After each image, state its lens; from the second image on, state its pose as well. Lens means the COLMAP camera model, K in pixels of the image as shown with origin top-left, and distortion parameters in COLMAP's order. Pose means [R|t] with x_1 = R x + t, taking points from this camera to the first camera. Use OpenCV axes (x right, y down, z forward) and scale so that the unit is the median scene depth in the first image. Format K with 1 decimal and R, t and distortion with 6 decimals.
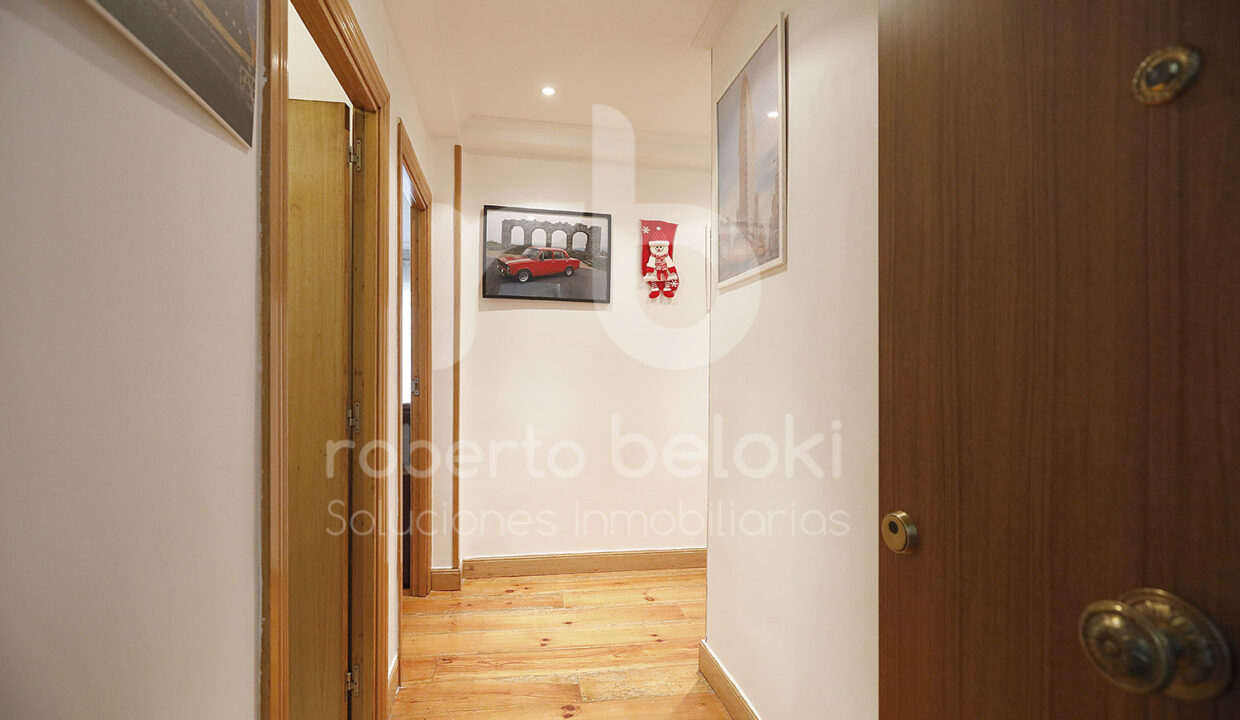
lens RADIAL K [[557.0, 0, 620.9], [0, 557.0, 368.3], [0, 0, 1]] dist [0.002381, 0.001497]
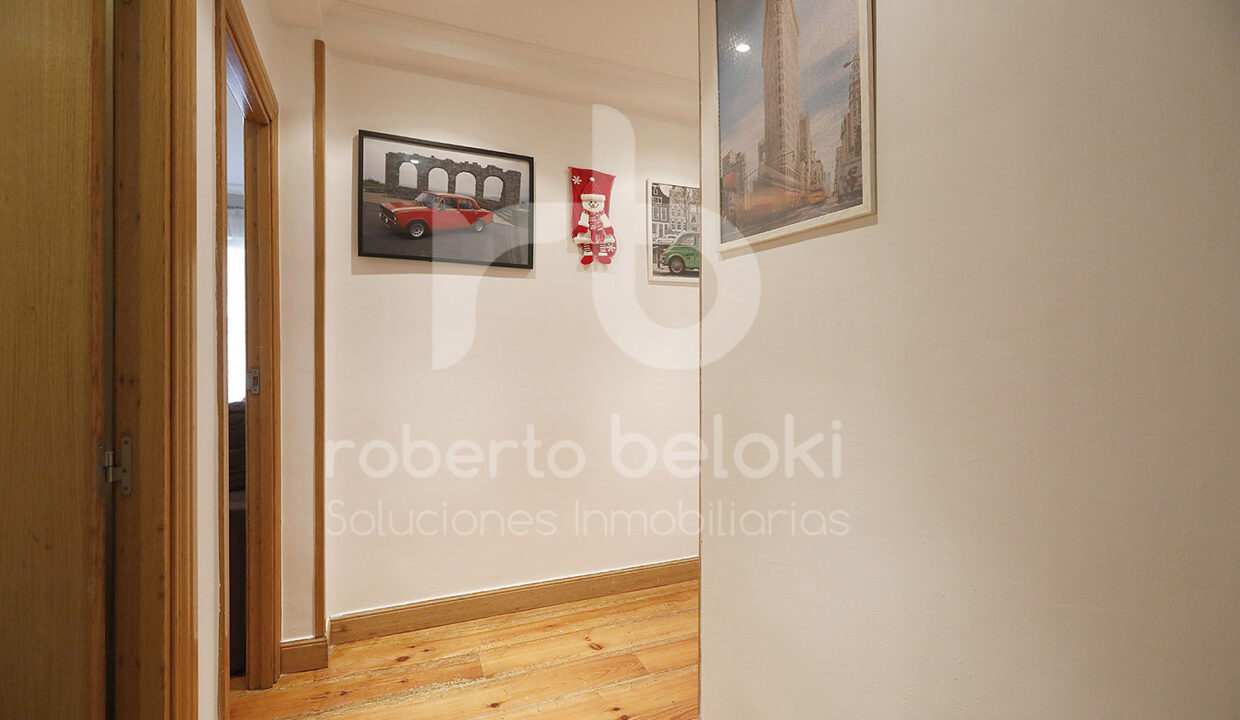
lens RADIAL K [[557.0, 0, 640.2], [0, 557.0, 343.2], [0, 0, 1]] dist [0.002381, 0.001497]
pose [[0.968664, -0.003371, 0.248352, -0.074277], [0.001698, 0.999974, 0.006950, -0.017626], [-0.248369, -0.006310, 0.968645, 0.206862]]
